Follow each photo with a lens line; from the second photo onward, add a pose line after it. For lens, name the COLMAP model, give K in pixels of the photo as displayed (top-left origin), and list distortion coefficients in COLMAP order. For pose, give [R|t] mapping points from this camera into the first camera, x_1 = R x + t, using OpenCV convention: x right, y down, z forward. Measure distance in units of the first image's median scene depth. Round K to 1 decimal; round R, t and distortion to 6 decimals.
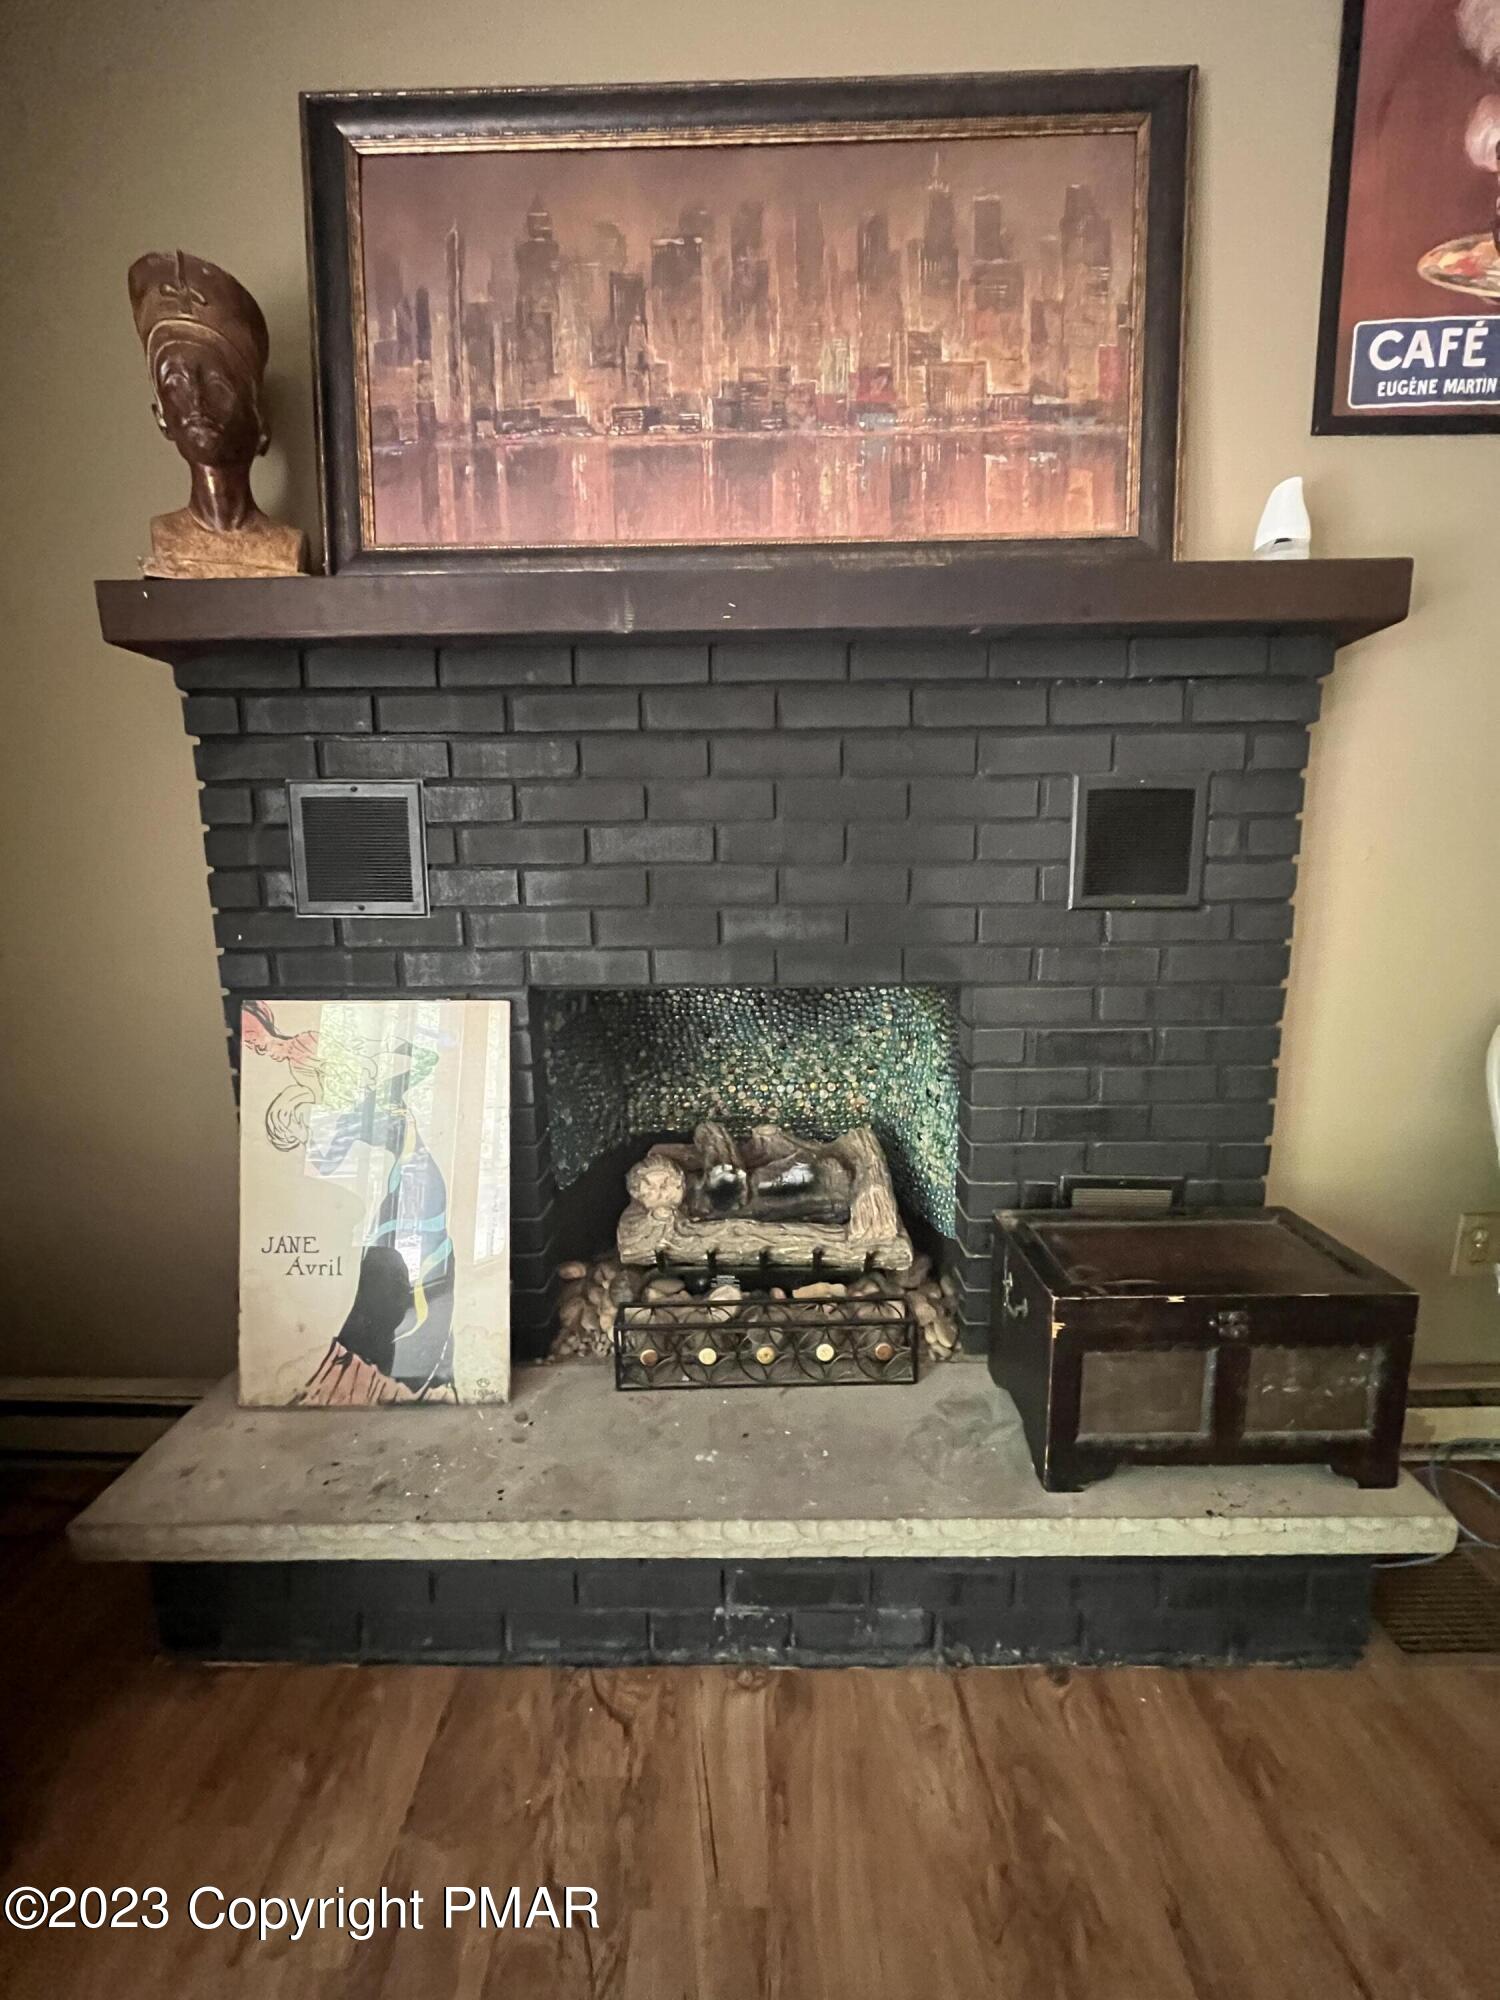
lens RADIAL K [[805.0, 0, 750.0], [0, 805.0, 1000.0], [0, 0, 1]] dist [-0.000383, -0.000519]
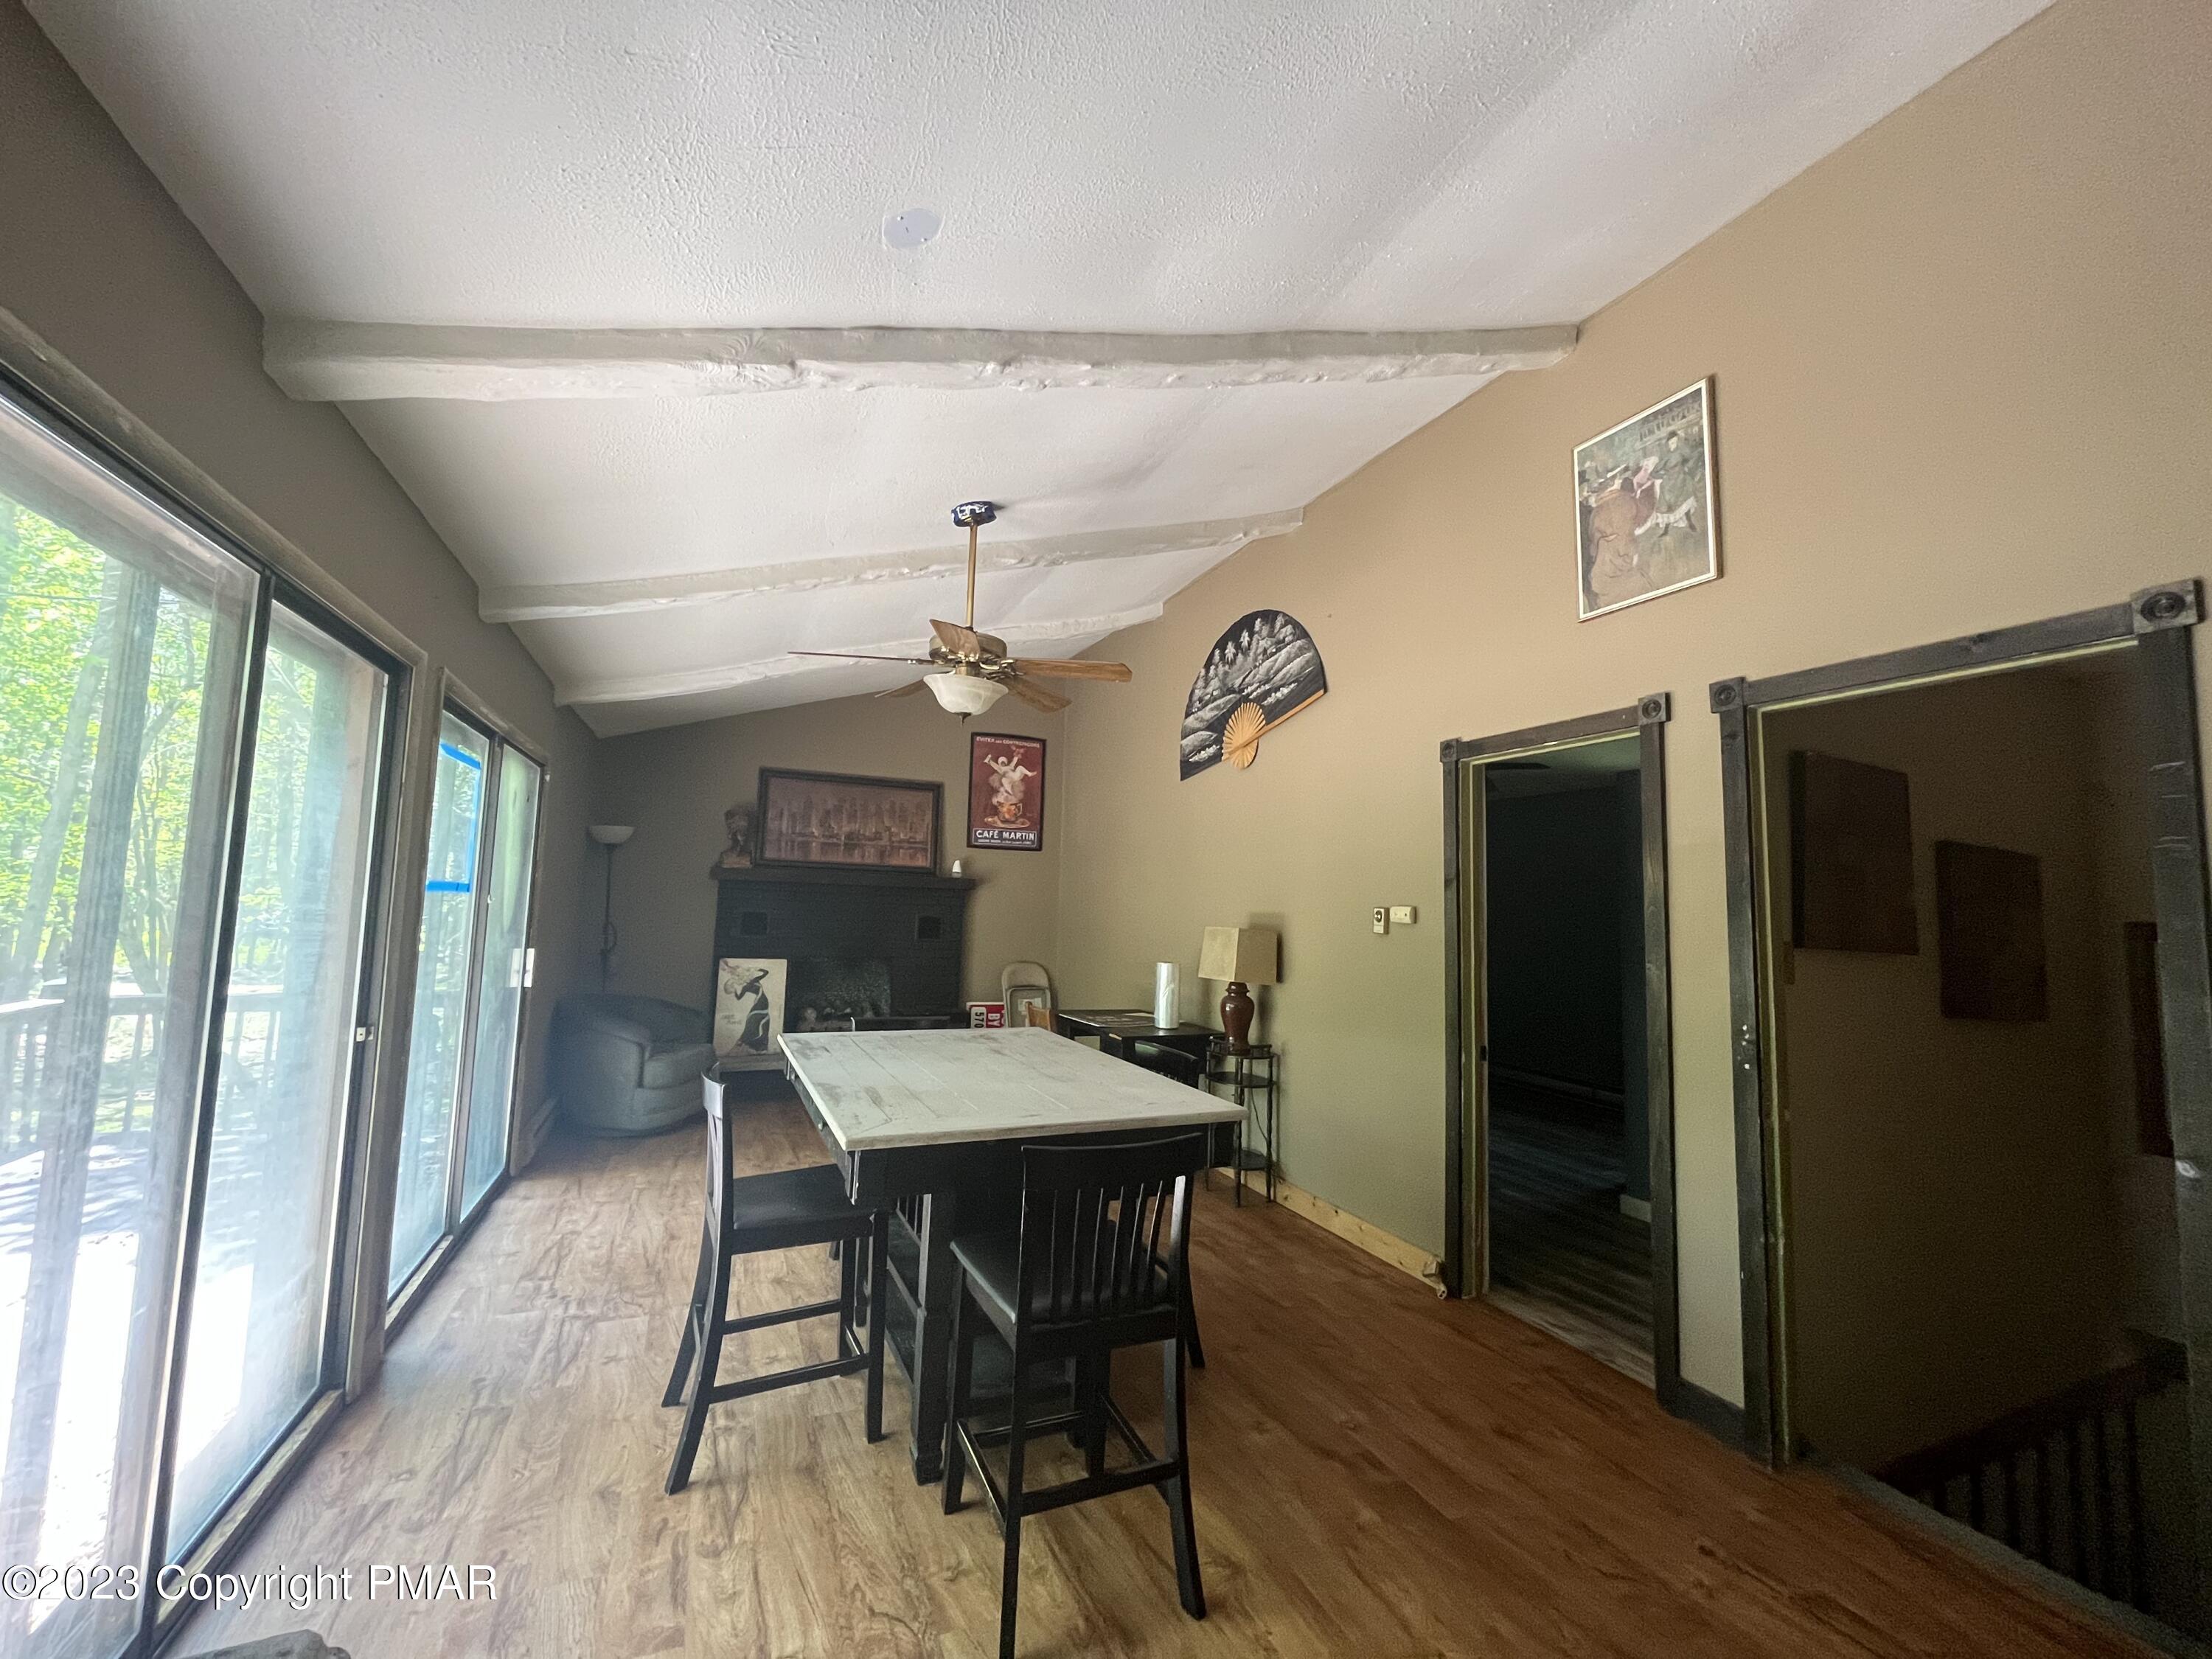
lens RADIAL K [[890.4, 0, 1097.6], [0, 890.4, 828.8], [0, 0, 1]] dist [-0.000383, -0.000519]
pose [[0.915158, 0.076411, 0.395786, -0.772526], [0.020016, 0.972043, -0.233947, 0.506692], [-0.402598, 0.222021, 0.888044, -4.376523]]
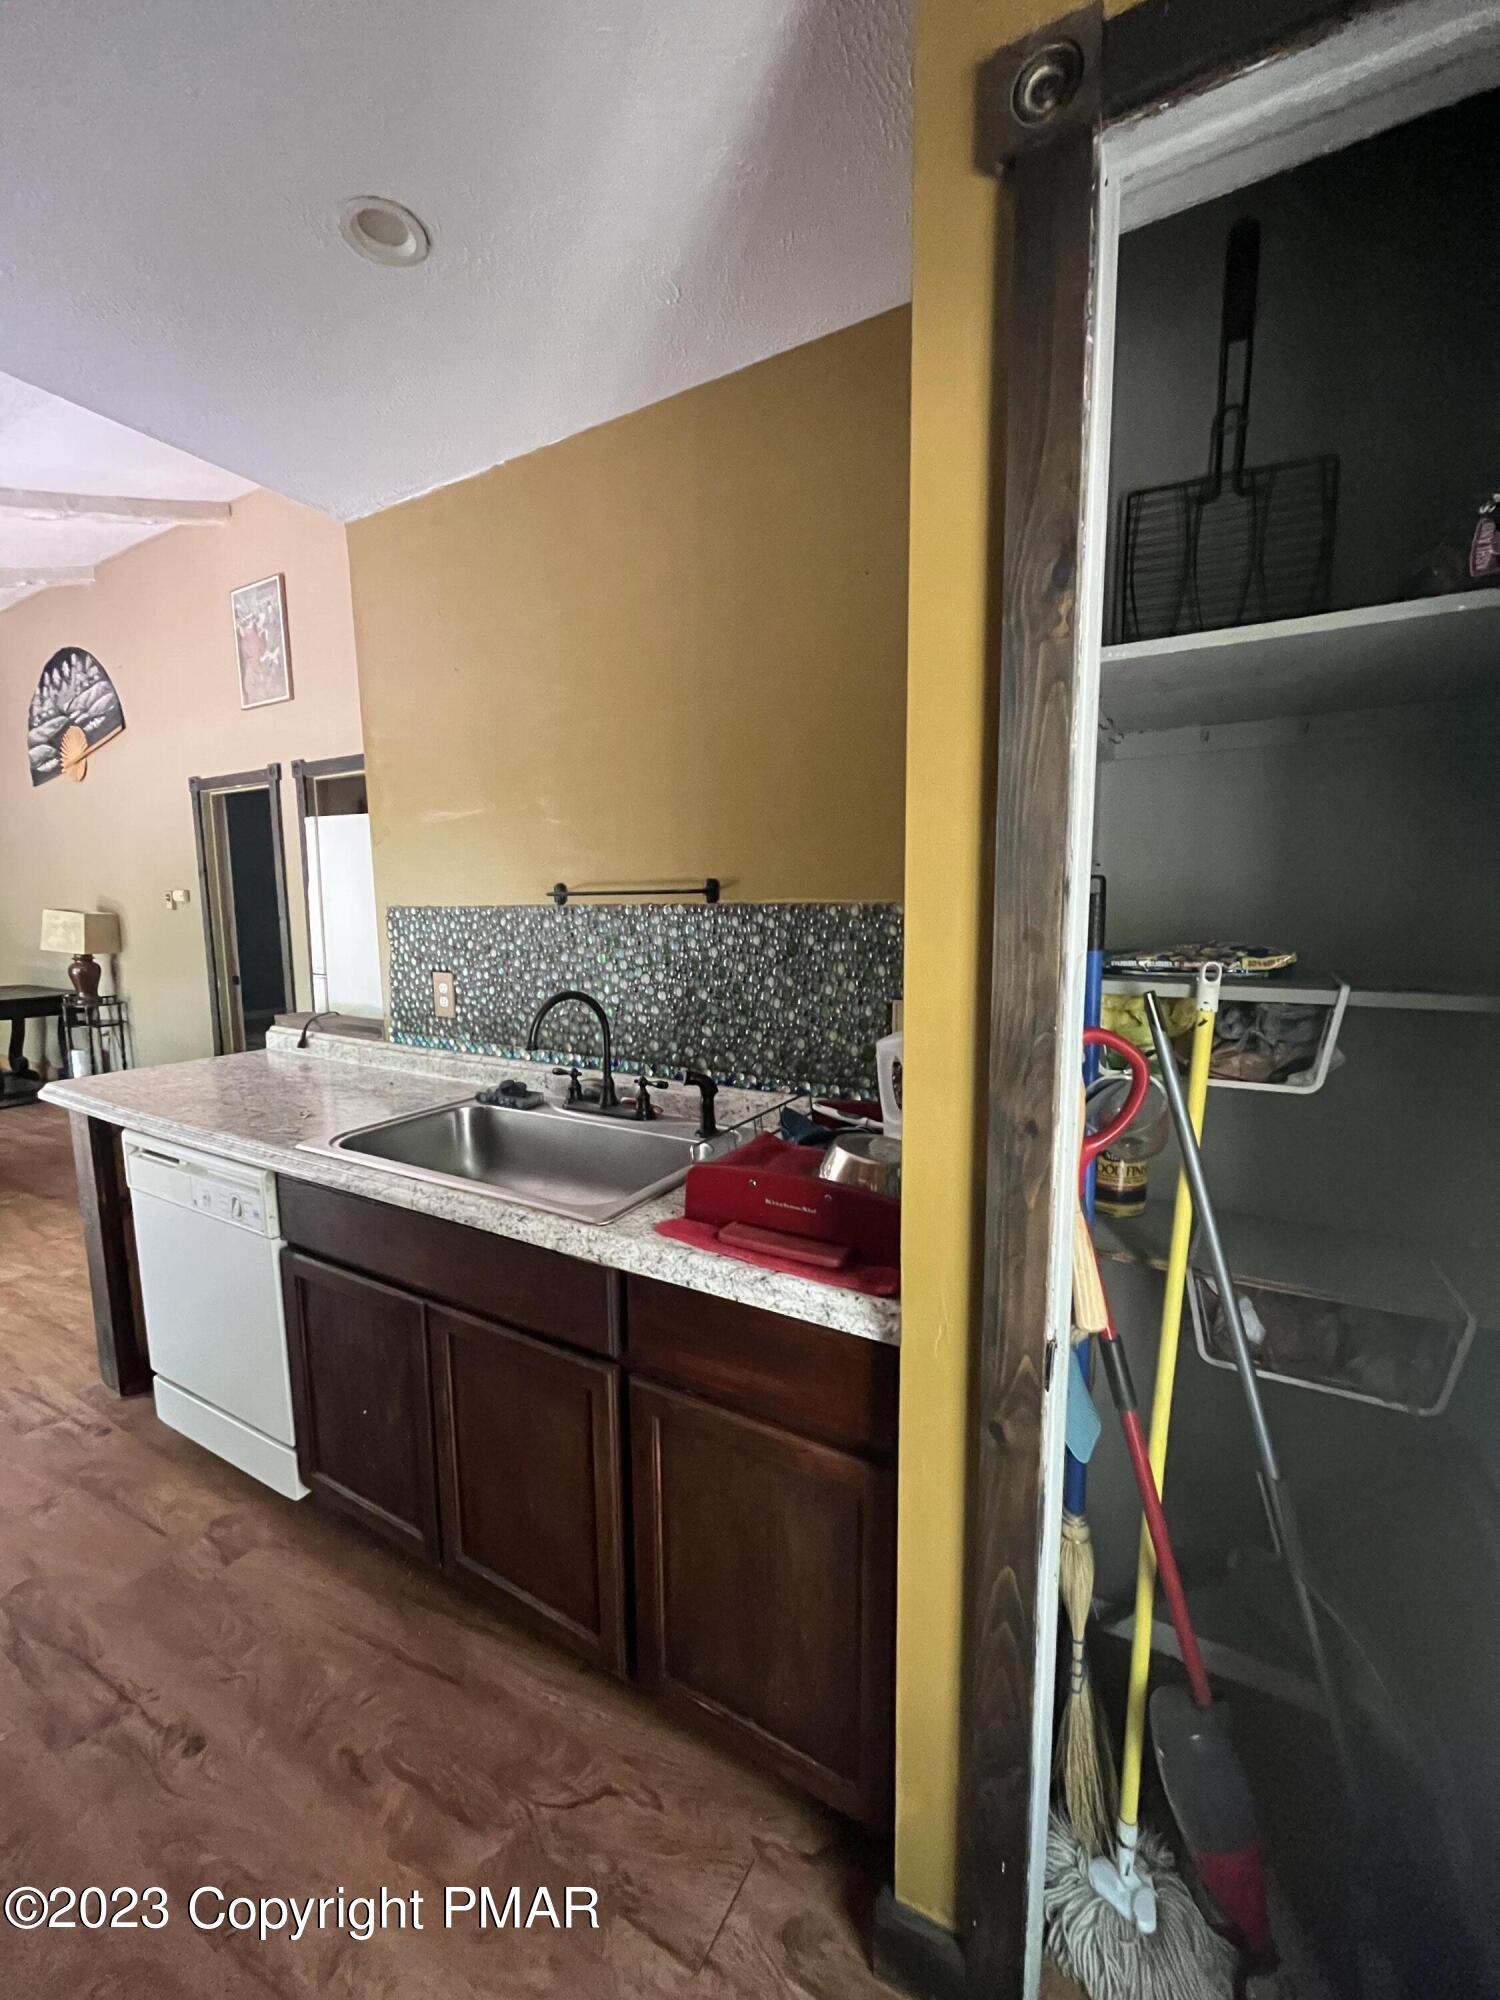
lens RADIAL K [[805.0, 0, 750.0], [0, 805.0, 1000.0], [0, 0, 1]] dist [-0.000383, -0.000519]
pose [[0.495357, -0.101292, 0.862764, -0.736114], [0.134905, 0.990099, 0.038785, 0.841387], [-0.858150, 0.097179, 0.504117, -6.434243]]
